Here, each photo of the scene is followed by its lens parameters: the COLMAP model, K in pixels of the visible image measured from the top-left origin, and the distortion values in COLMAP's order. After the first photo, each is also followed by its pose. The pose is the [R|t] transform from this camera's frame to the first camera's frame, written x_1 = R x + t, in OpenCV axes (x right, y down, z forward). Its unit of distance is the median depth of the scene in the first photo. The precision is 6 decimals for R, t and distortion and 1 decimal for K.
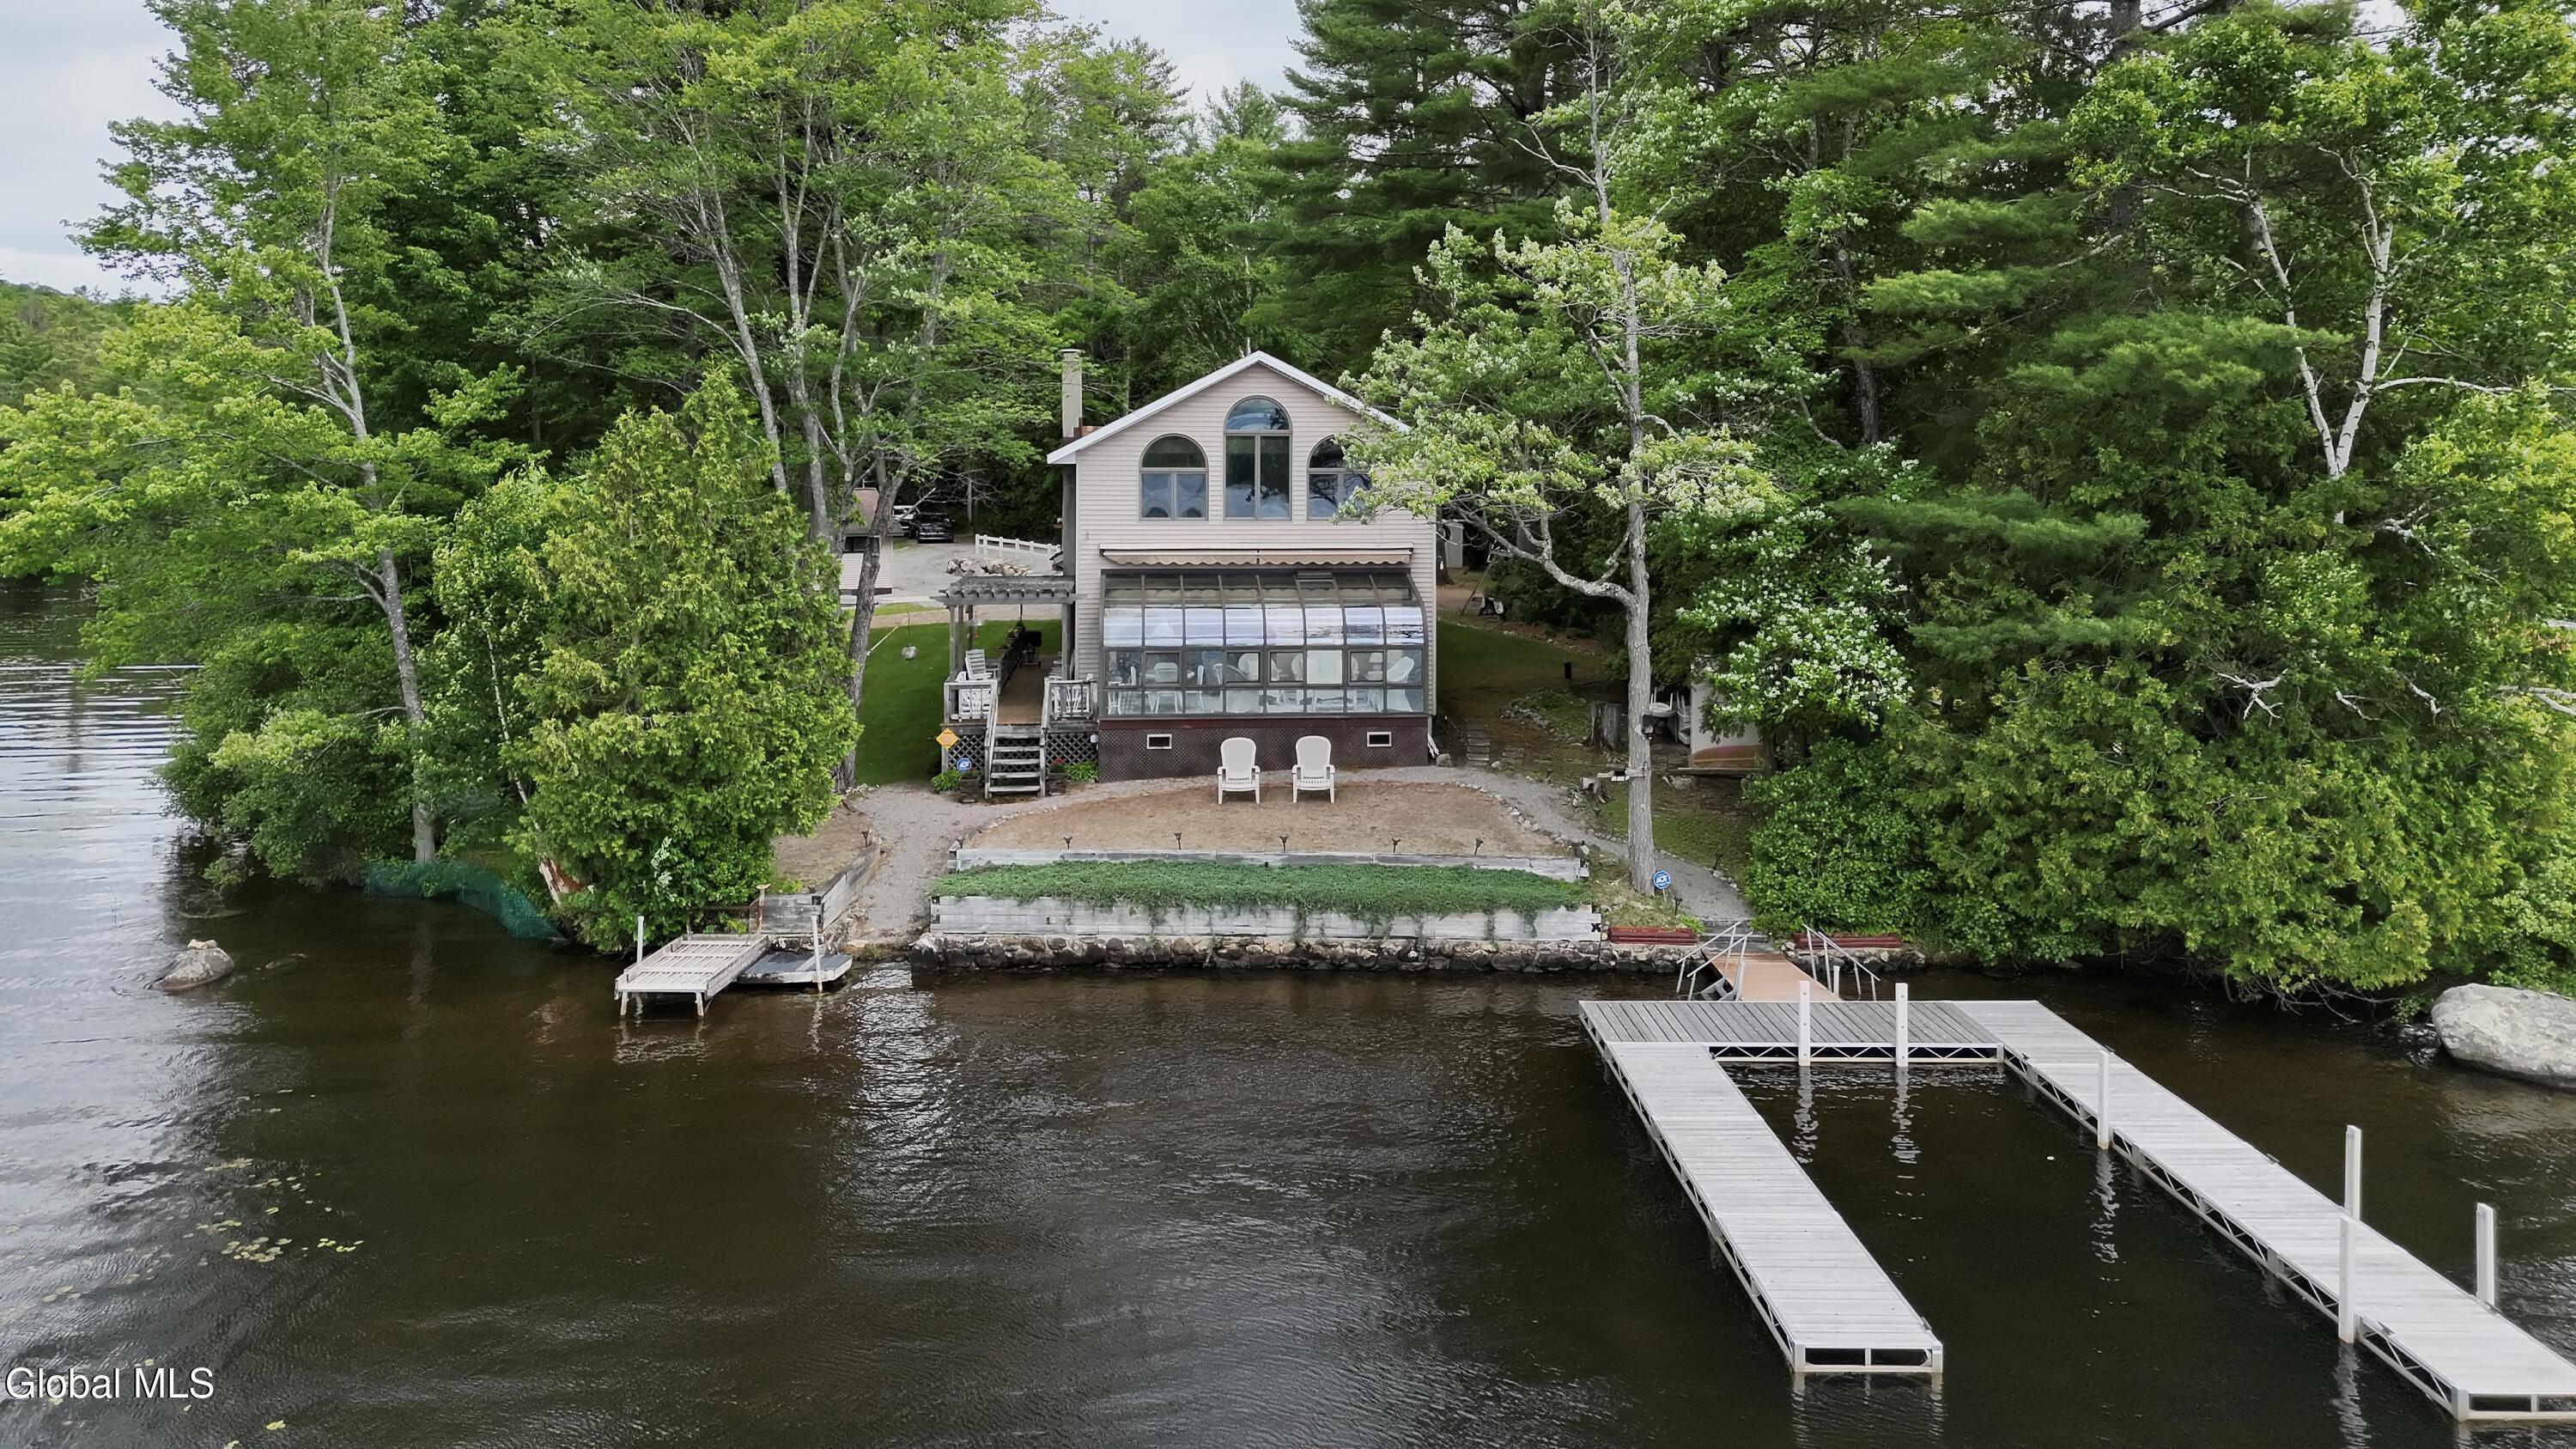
lens RADIAL K [[1838.1, 0, 1284.0], [0, 1838.1, 505.7], [0, 0, 1]] dist [0.056350, -0.051843]
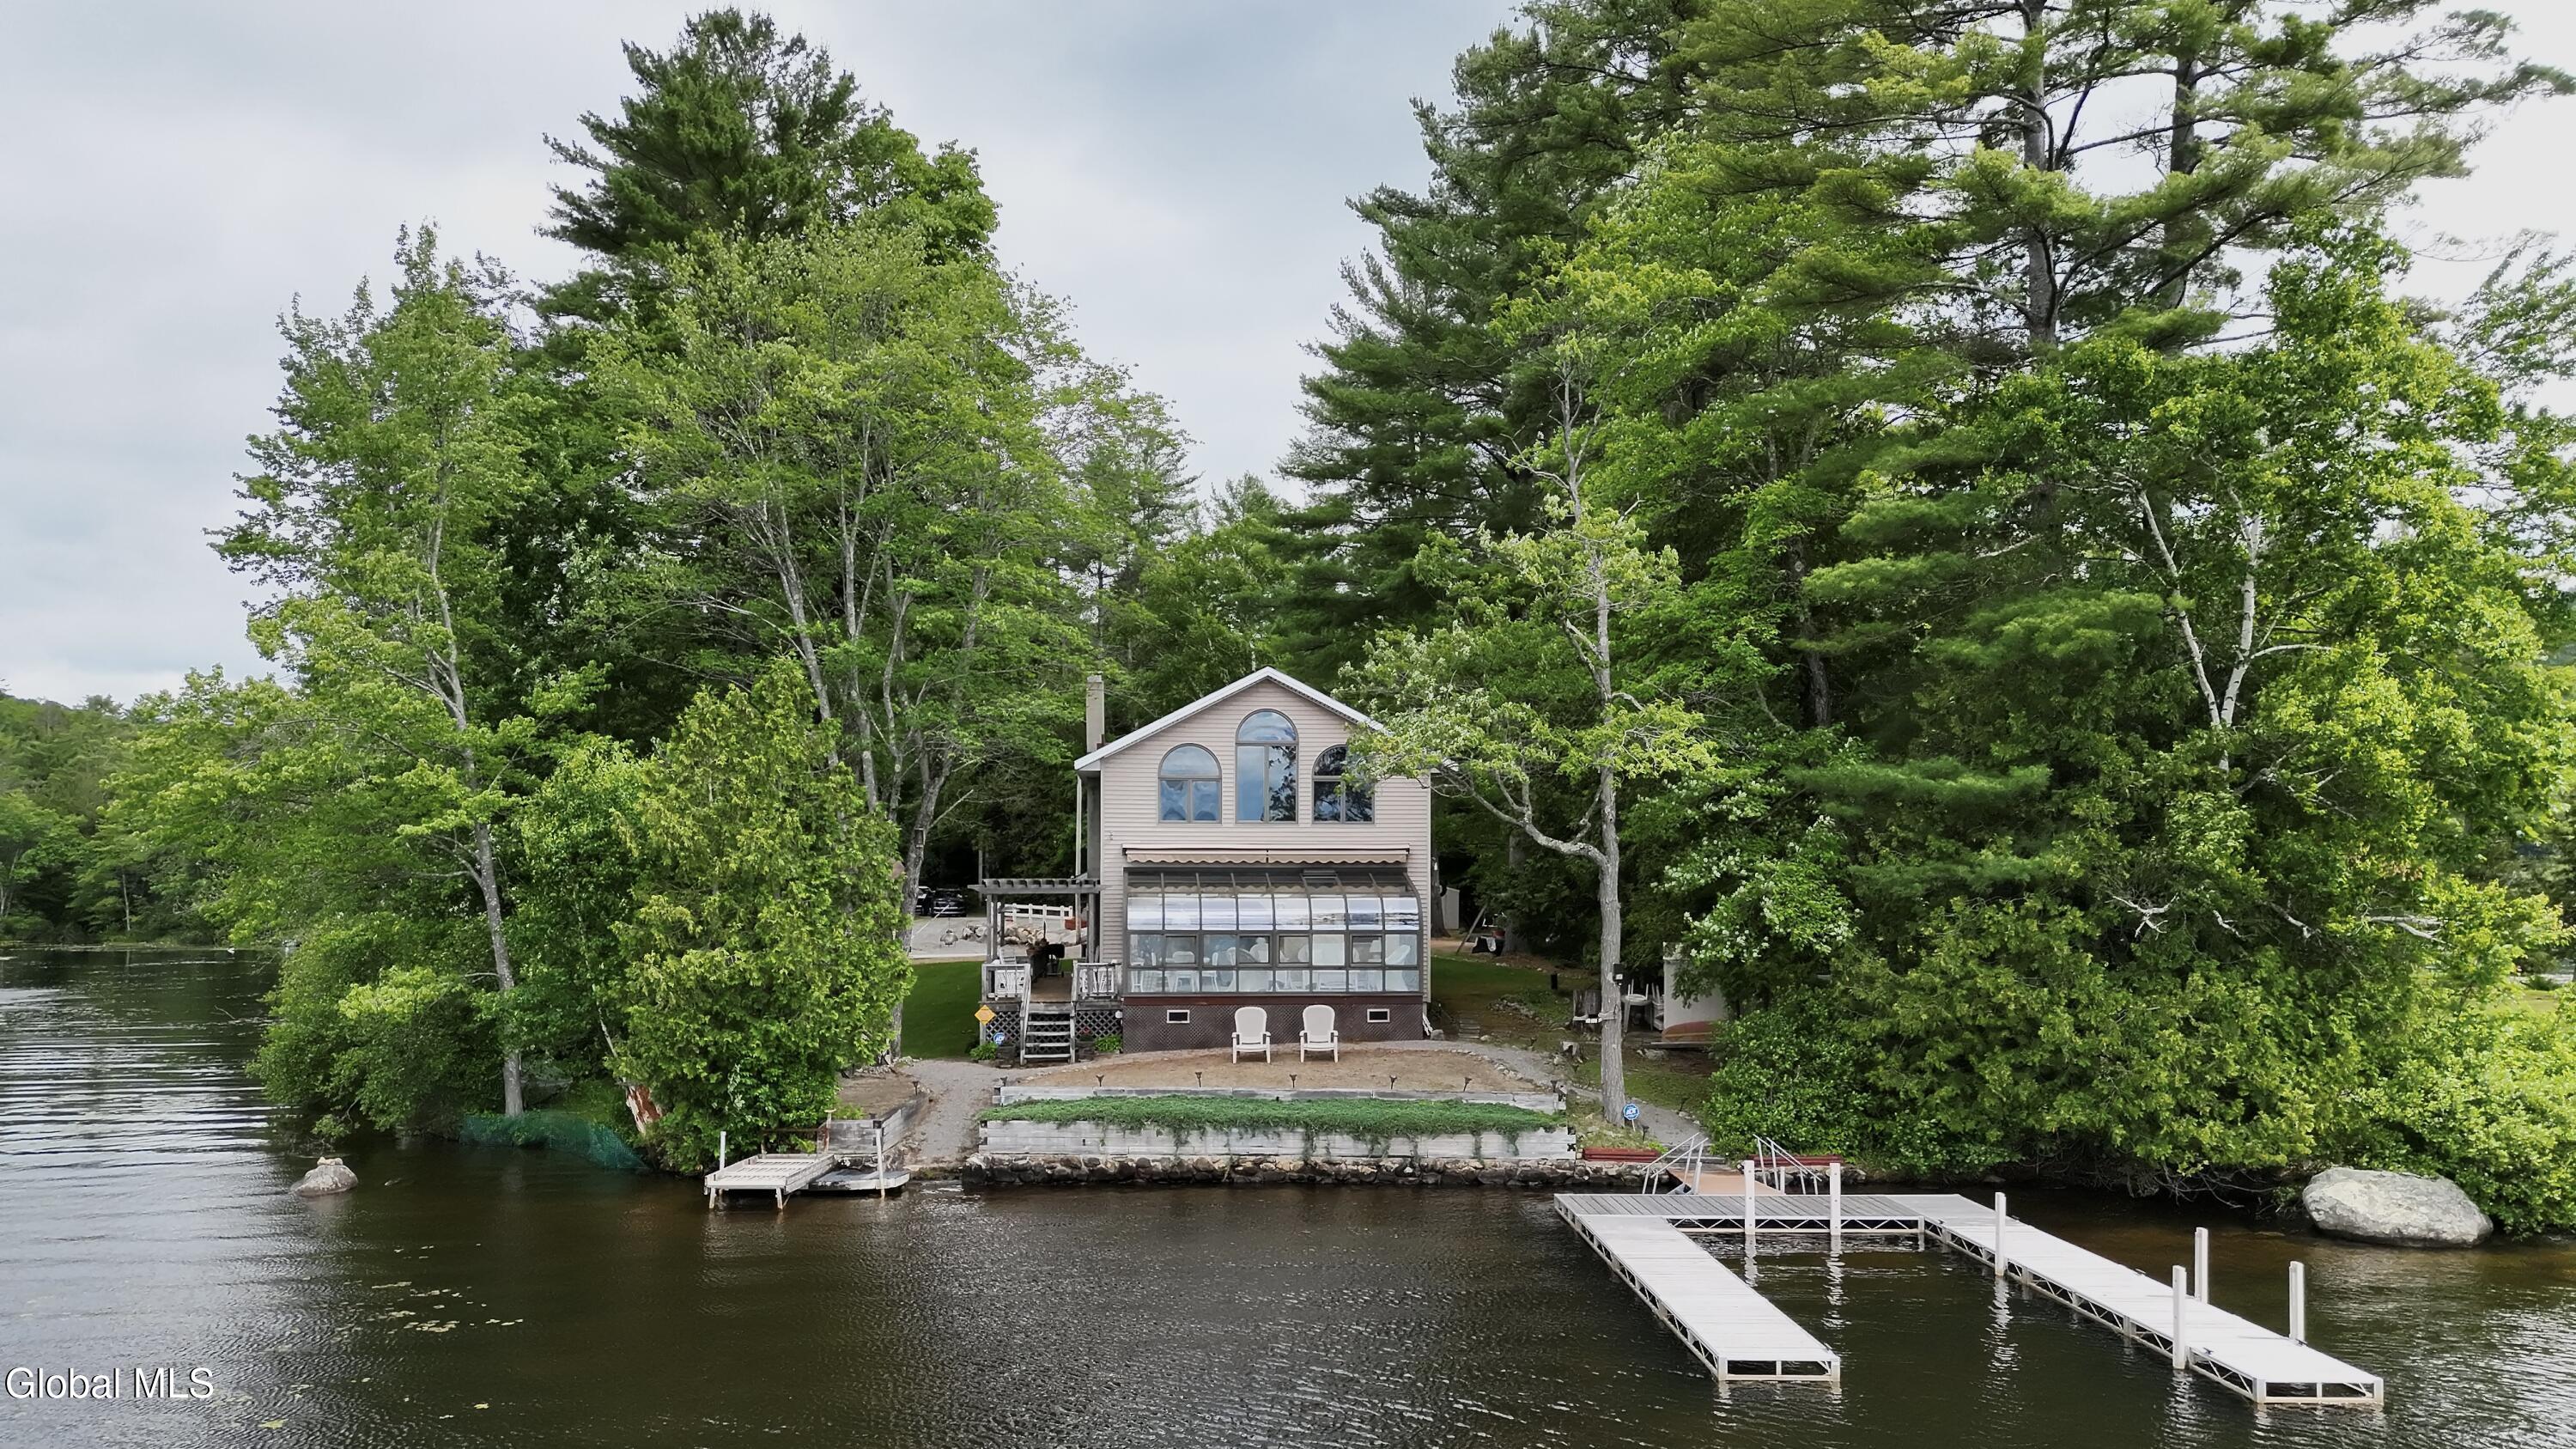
lens RADIAL K [[1838.1, 0, 1286.2], [0, 1838.1, 891.1], [0, 0, 1]] dist [0.056350, -0.051843]
pose [[1.000000, -0.000669, 0.000695, -0.005251], [0.000683, 0.999796, -0.020199, 0.095167], [-0.000682, 0.020200, 0.999796, -0.122228]]
